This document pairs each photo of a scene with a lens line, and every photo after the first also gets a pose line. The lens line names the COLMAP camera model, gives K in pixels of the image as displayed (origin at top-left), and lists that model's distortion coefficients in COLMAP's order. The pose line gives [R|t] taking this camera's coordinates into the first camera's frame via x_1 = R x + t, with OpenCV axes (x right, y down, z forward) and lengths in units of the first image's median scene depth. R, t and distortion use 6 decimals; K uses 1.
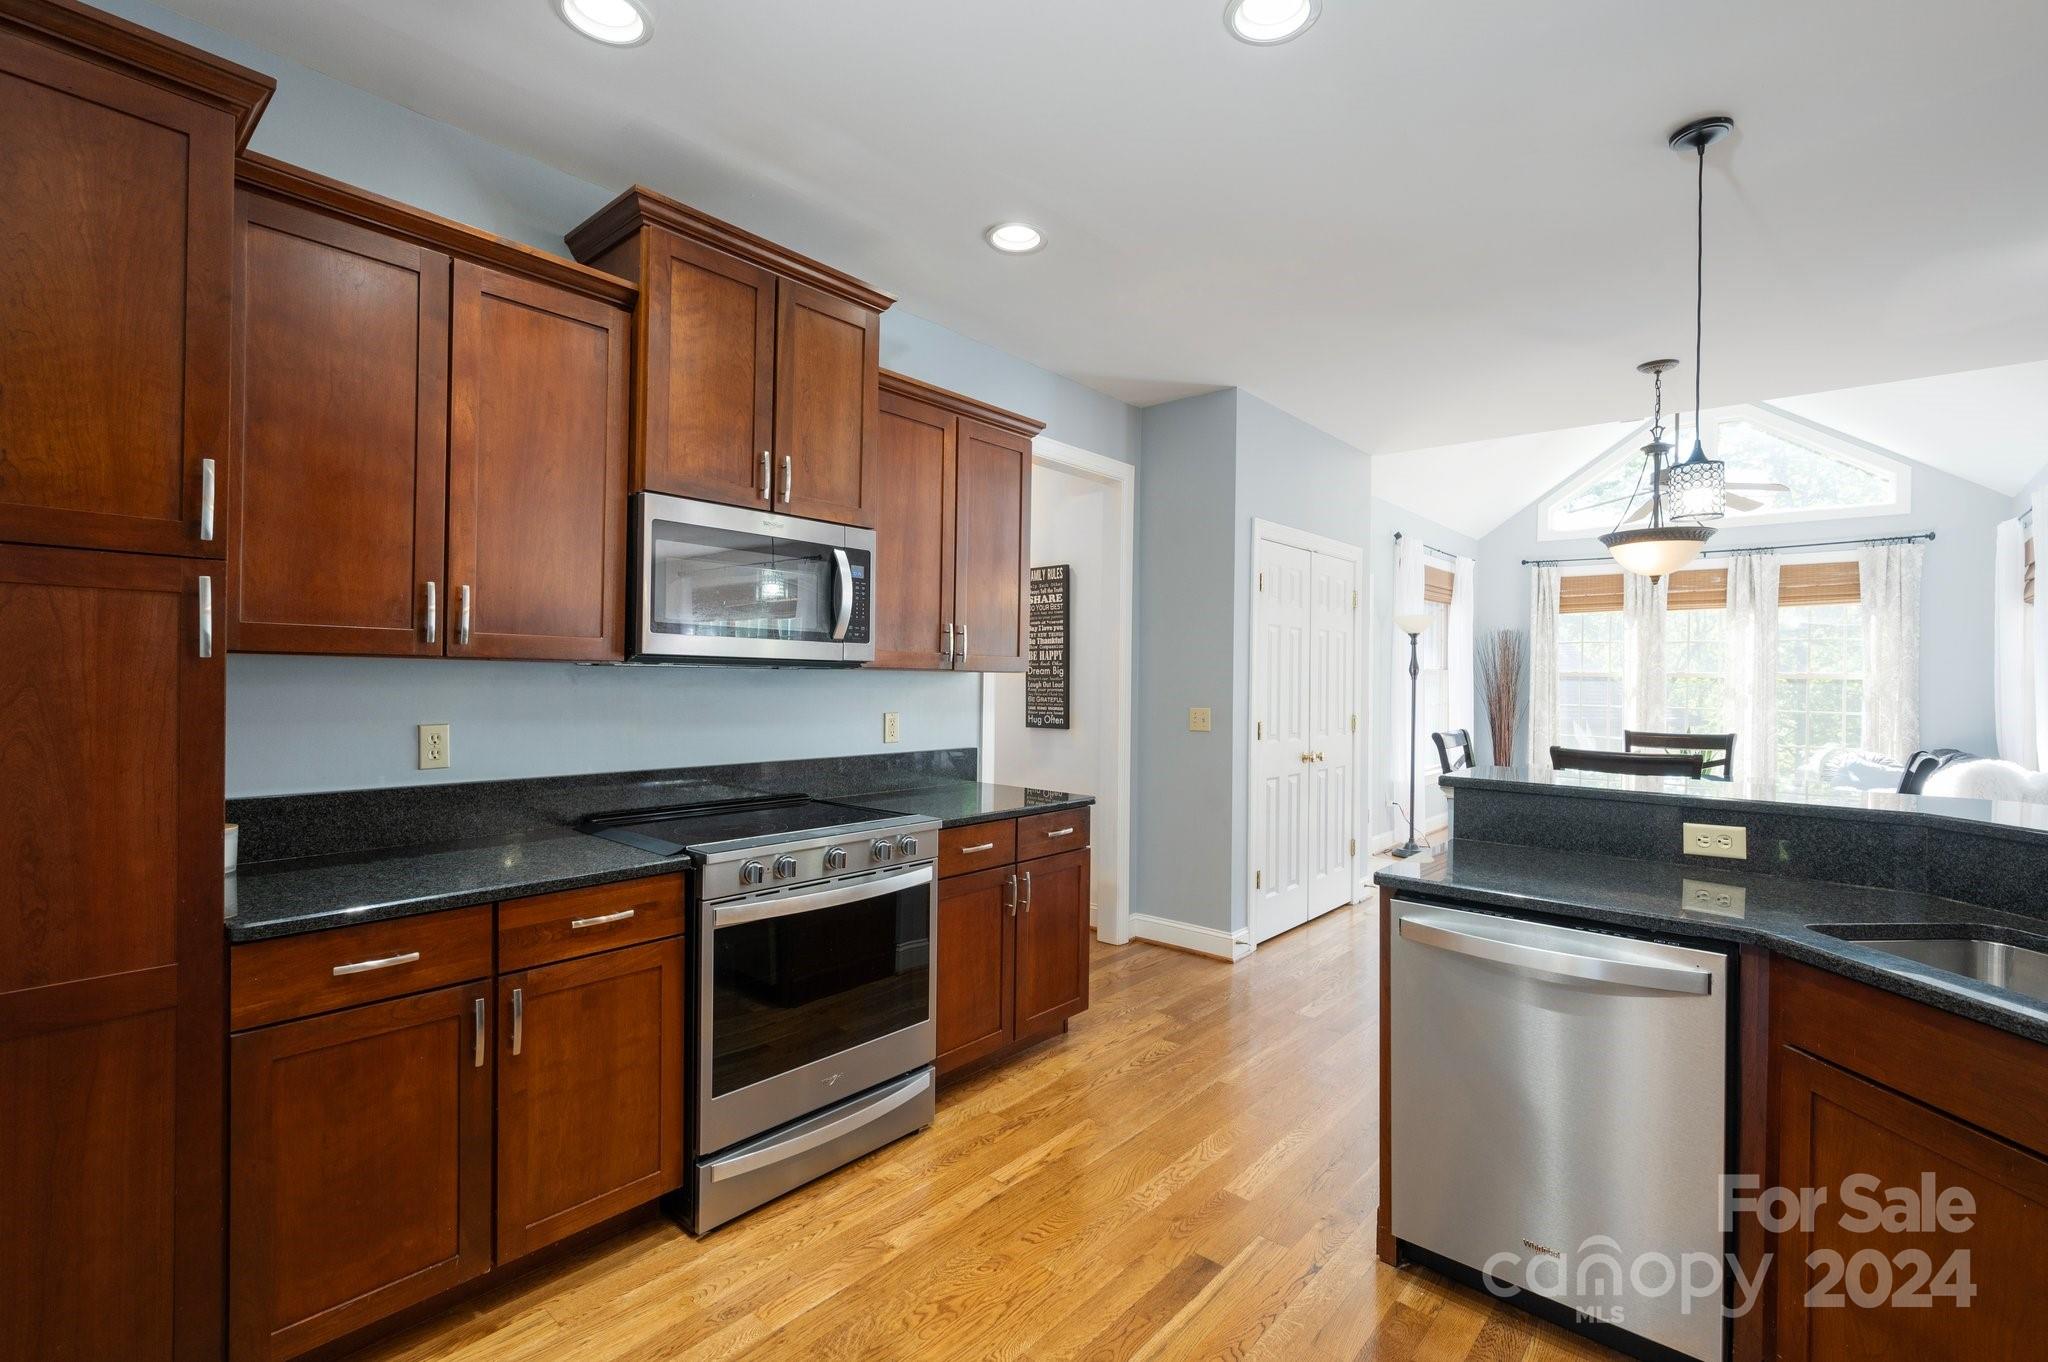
lens RADIAL K [[920.5, 0, 1011.4], [0, 920.5, 678.9], [0, 0, 1]] dist [0.000923, -0.000080]
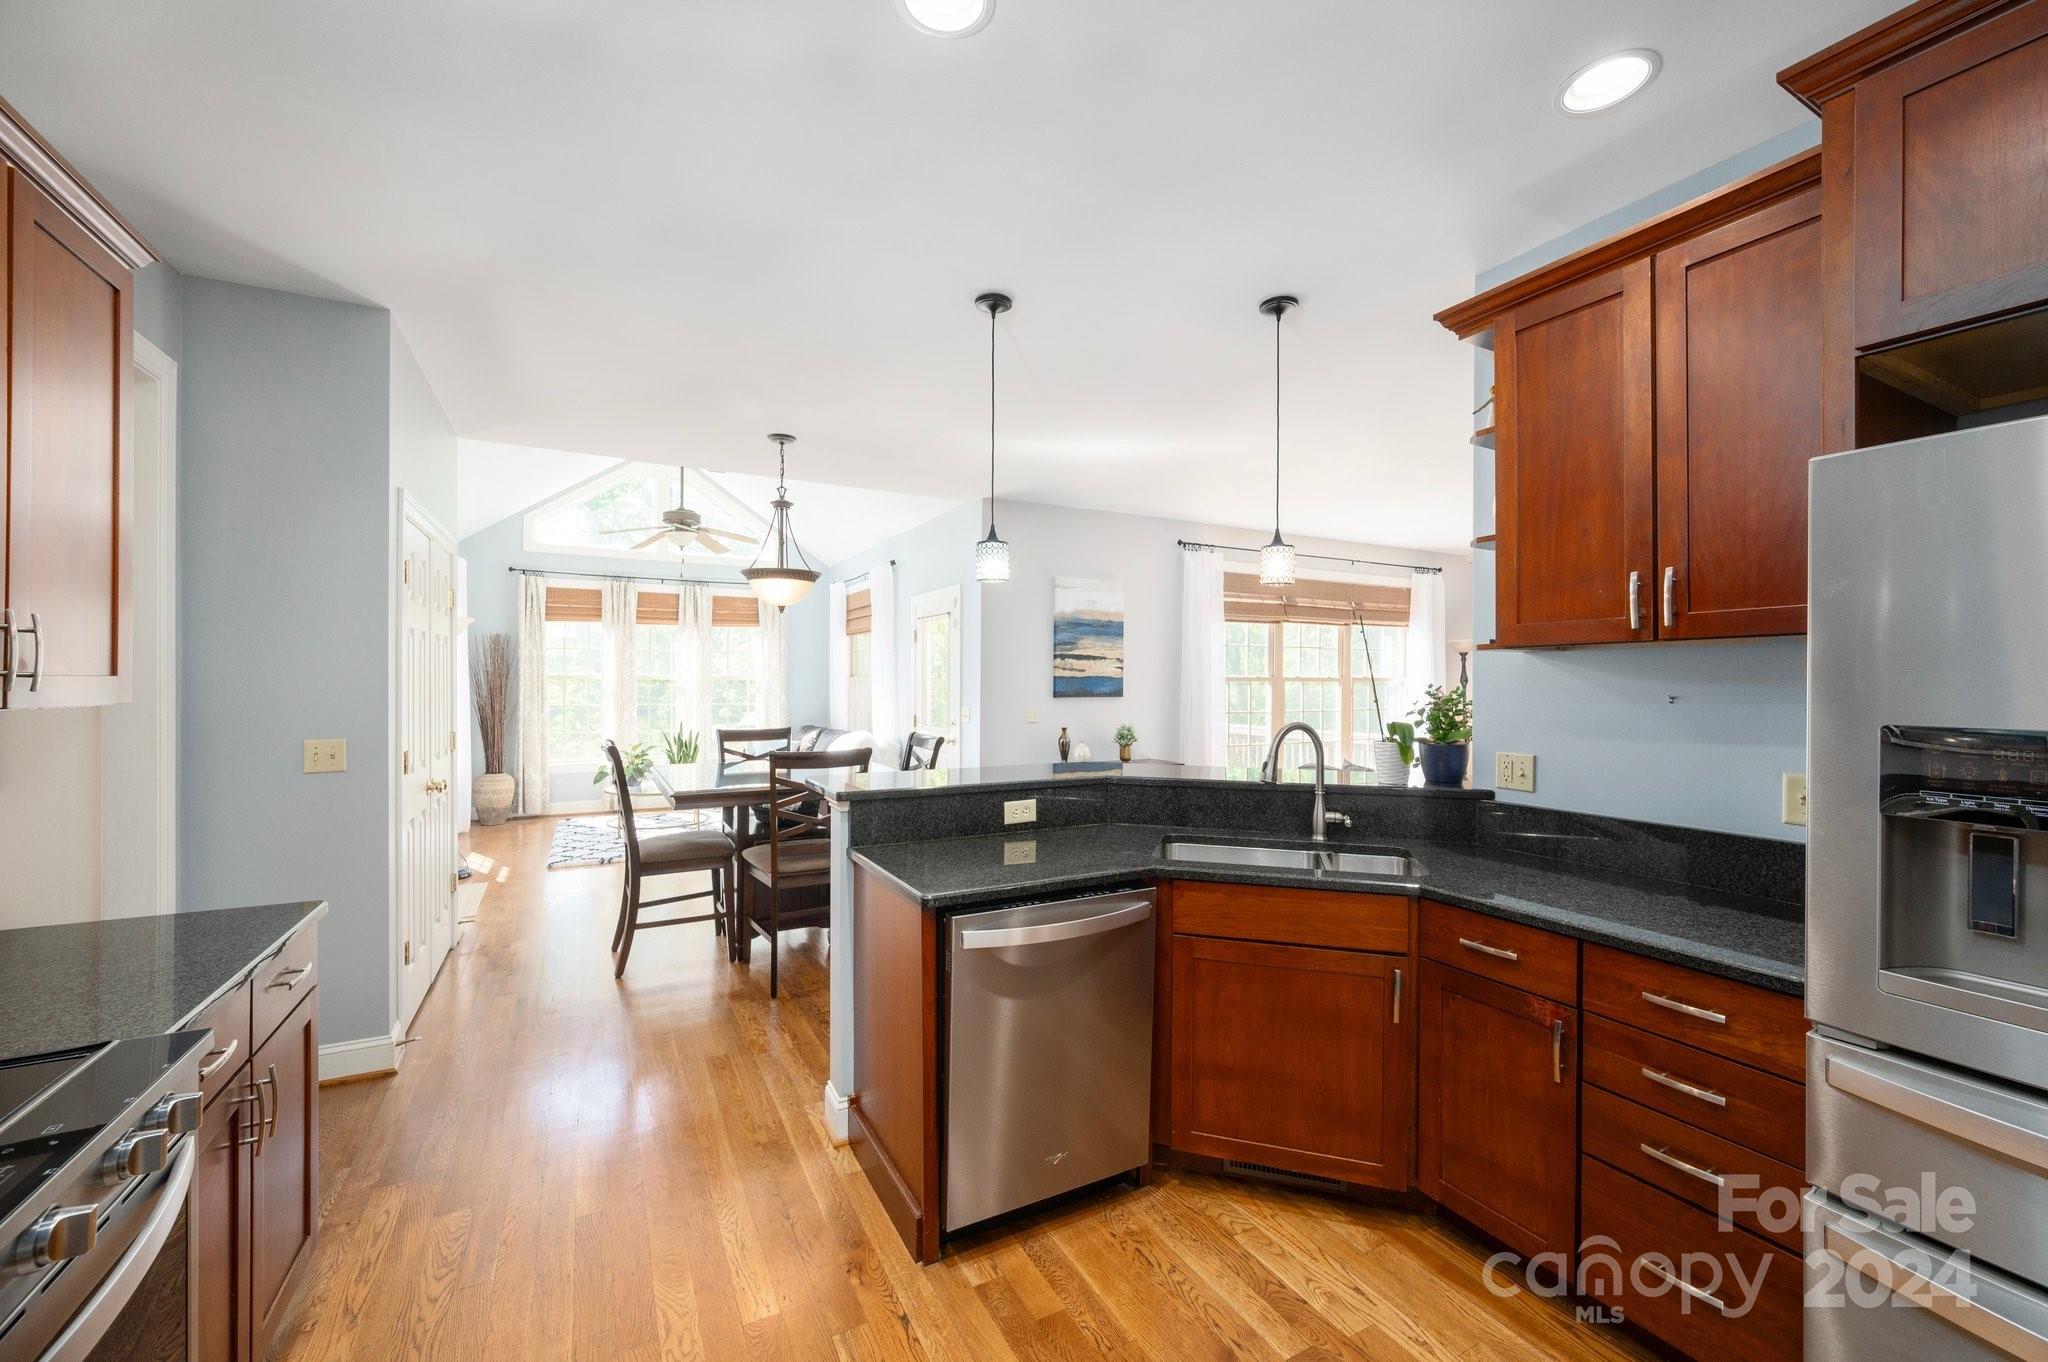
lens RADIAL K [[814.2, 0, 1022.0], [0, 814.2, 677.9], [0, 0, 1]] dist [0.000342, -0.000500]
pose [[0.343643, -0.009082, 0.939056, -0.201514], [0.002934, 0.999959, 0.008597, -0.020071], [-0.939096, -0.000199, 0.343656, 0.277721]]
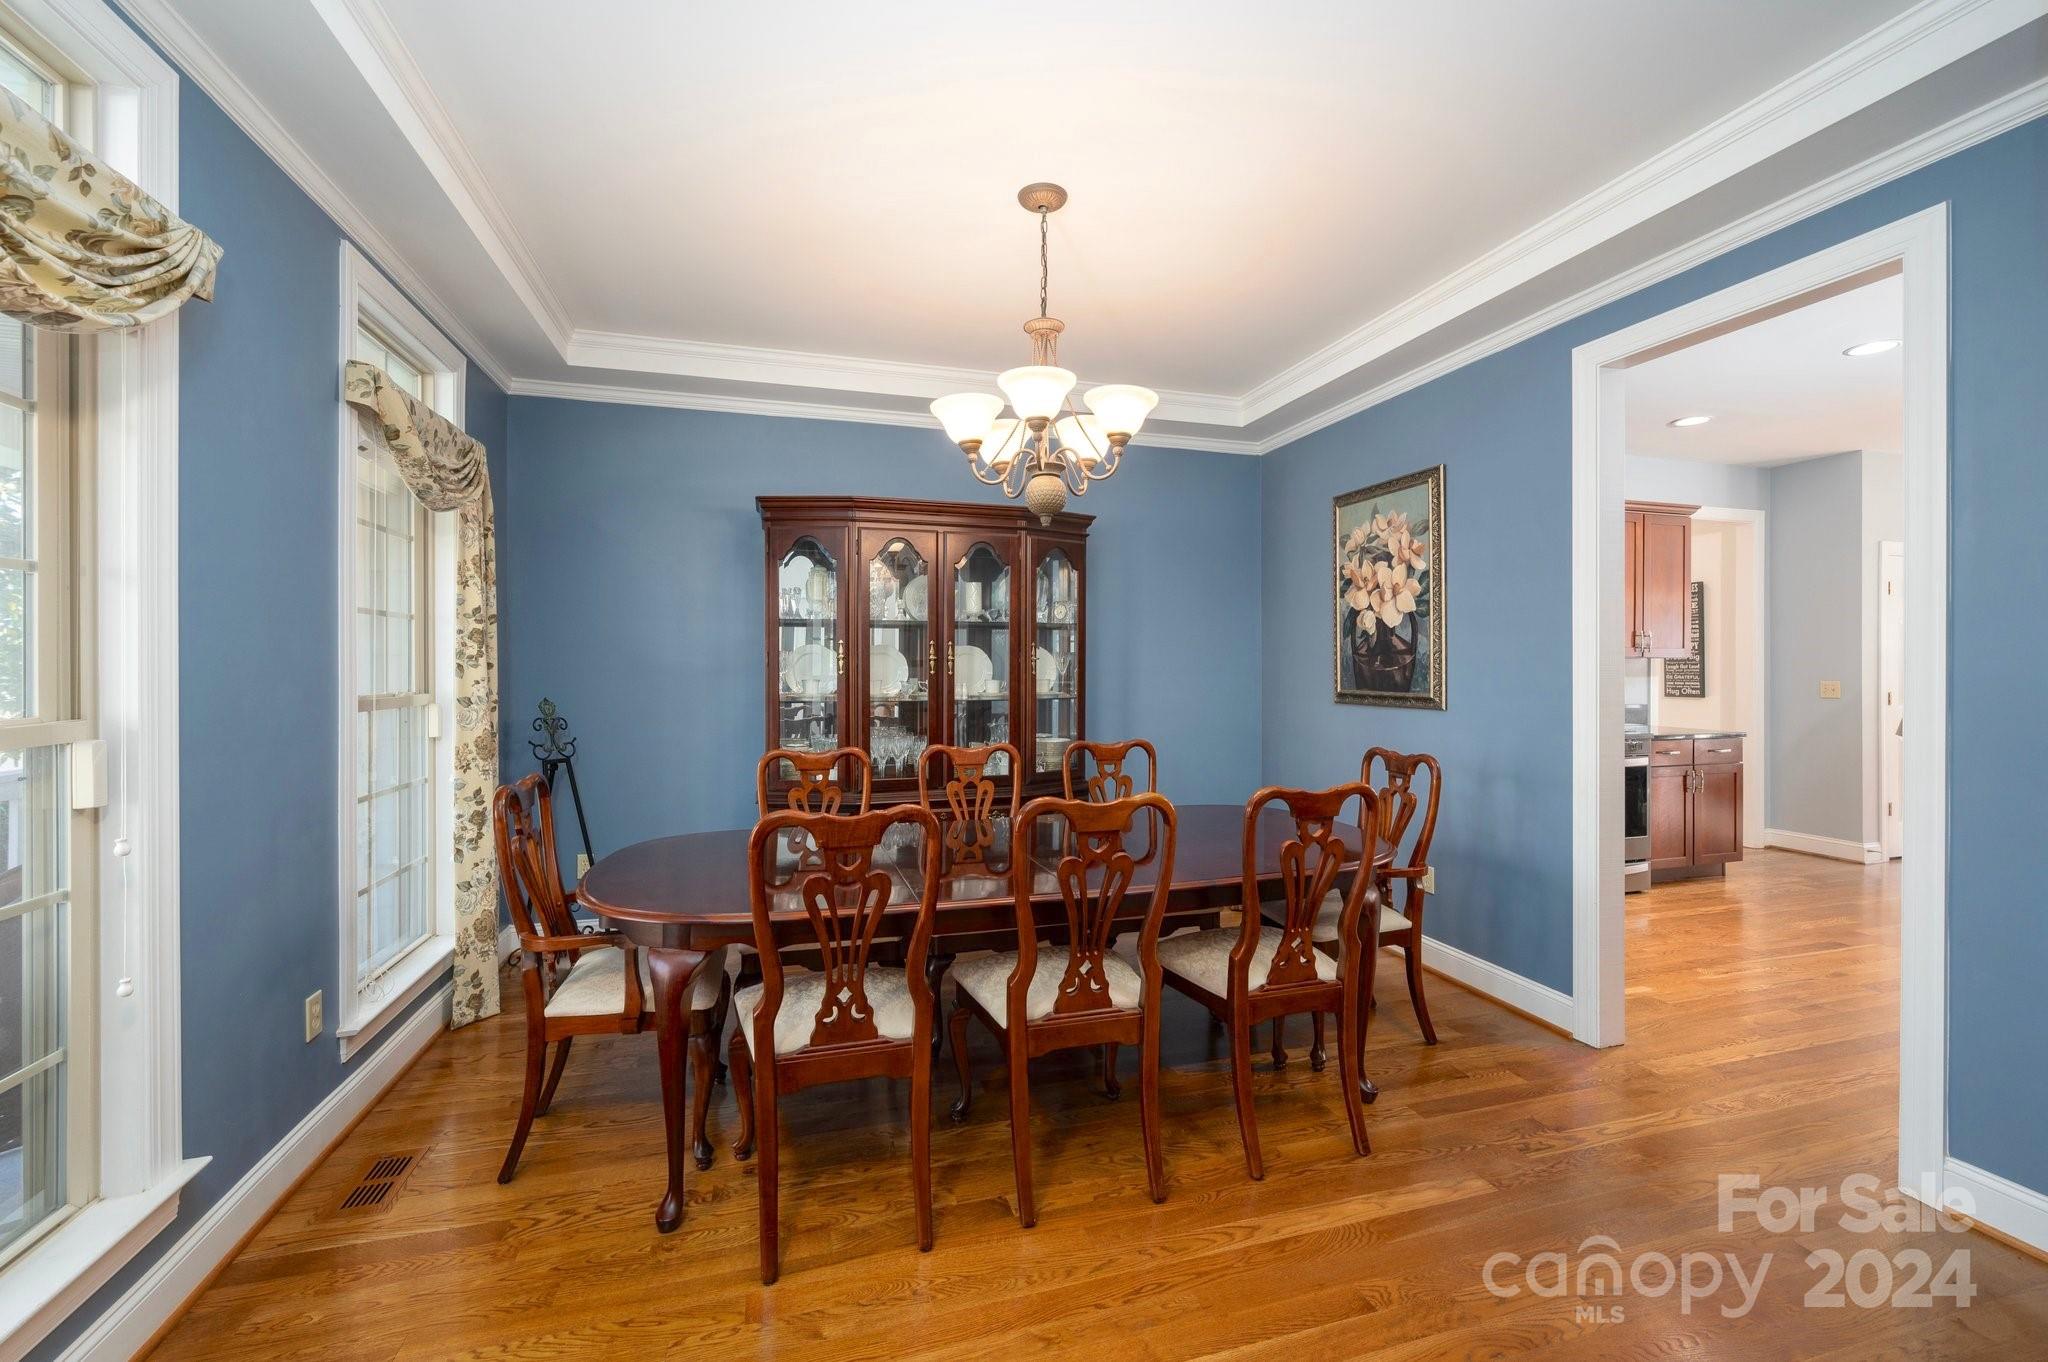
lens RADIAL K [[814.2, 0, 1031.9], [0, 814.2, 676.9], [0, 0, 1]] dist [0.000342, -0.000500]
pose [[0.847268, -0.012384, -0.531021, -0.166376], [0.012508, 0.999916, -0.003363, 0.014626], [0.531018, -0.003792, 0.847352, -0.697954]]
